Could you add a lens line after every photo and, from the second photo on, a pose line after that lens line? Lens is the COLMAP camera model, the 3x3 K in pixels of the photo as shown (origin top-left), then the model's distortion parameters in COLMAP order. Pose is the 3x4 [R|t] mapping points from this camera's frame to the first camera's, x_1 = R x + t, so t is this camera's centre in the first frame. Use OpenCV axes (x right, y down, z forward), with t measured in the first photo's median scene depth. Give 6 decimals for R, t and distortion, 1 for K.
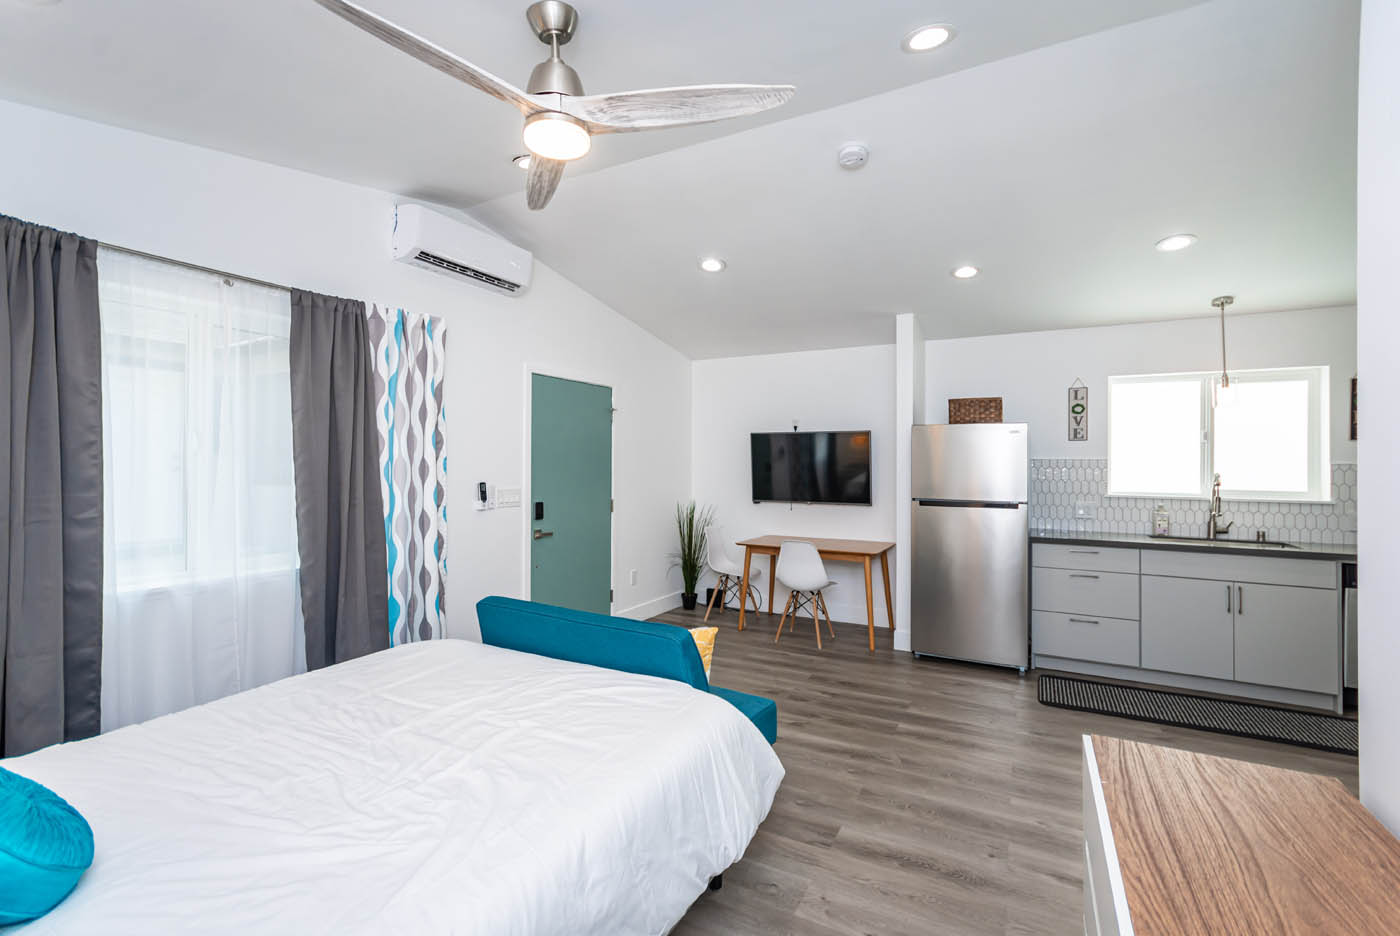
lens RADIAL K [[617.2, 0, 695.1], [0, 617.2, 458.6], [0, 0, 1]] dist [0.001762, 0.000325]
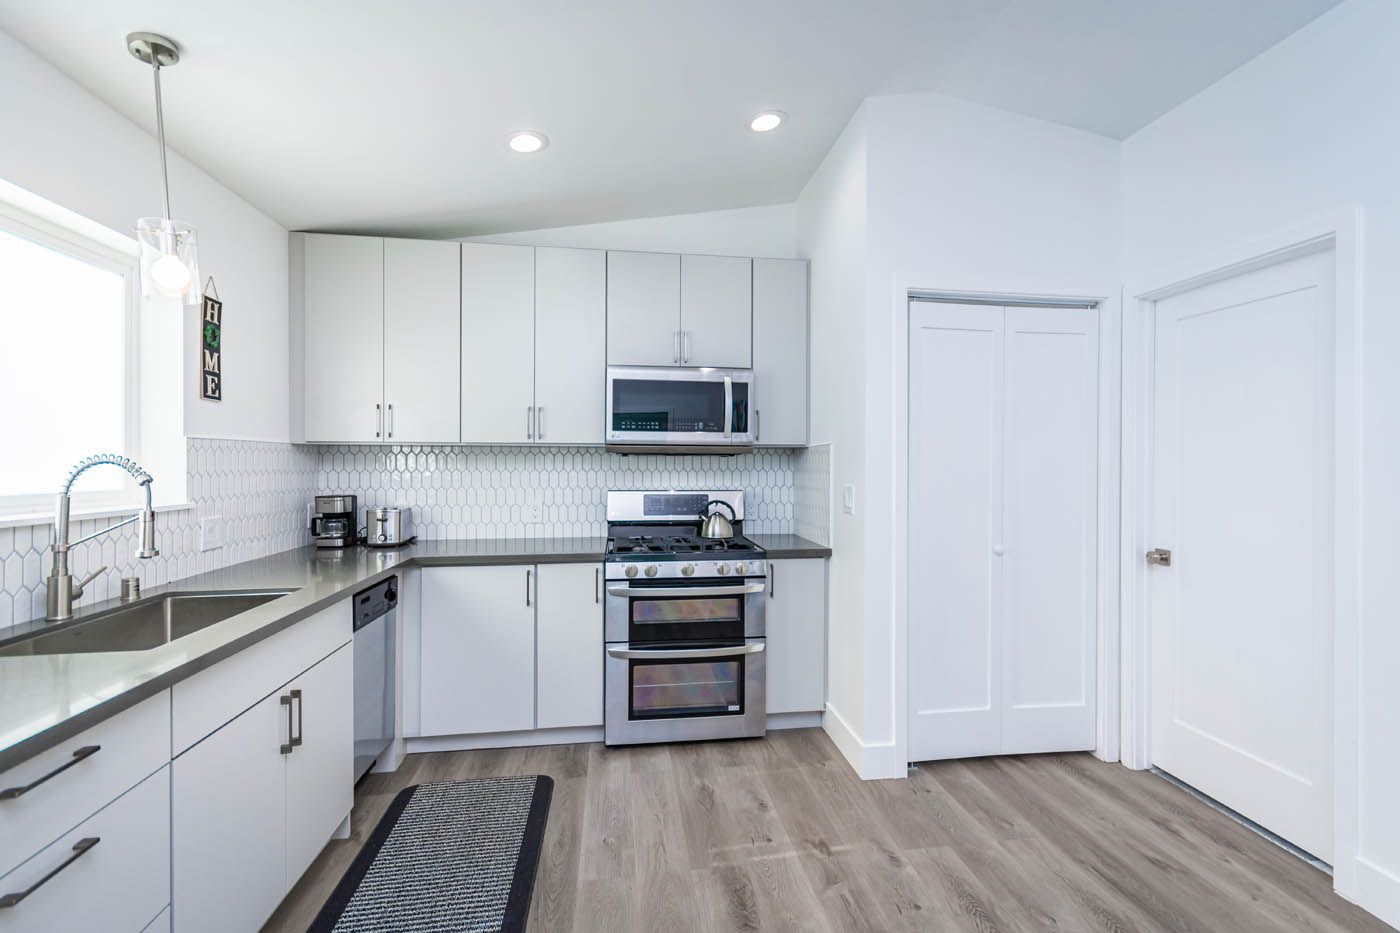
lens RADIAL K [[622.0, 0, 712.1], [0, 622.0, 465.4], [0, 0, 1]] dist [0.001906, 0.000564]
pose [[-0.613619, -0.013305, 0.789490, 0.272648], [-0.014415, 0.999880, 0.005647, 0.023551], [-0.789471, -0.007915, -0.613737, 0.934929]]
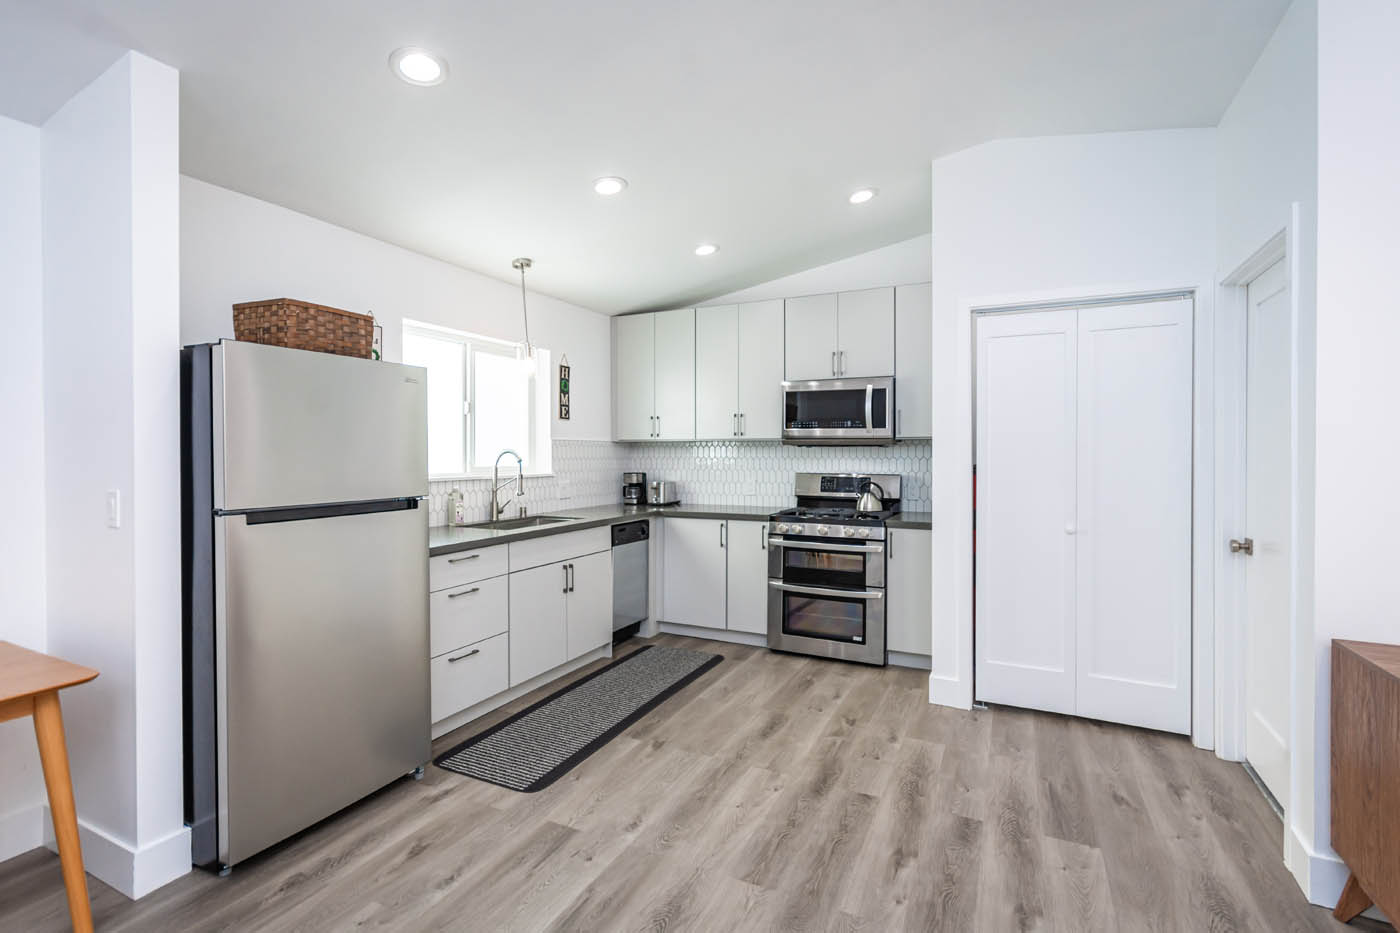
lens RADIAL K [[634.8, 0, 720.0], [0, 634.8, 457.3], [0, 0, 1]] dist [0.003059, 0.000334]
pose [[-0.066971, -0.014925, 0.997643, -0.116162], [-0.008354, 0.999861, 0.014397, 0.020588], [-0.997720, -0.007370, -0.067086, 0.748375]]
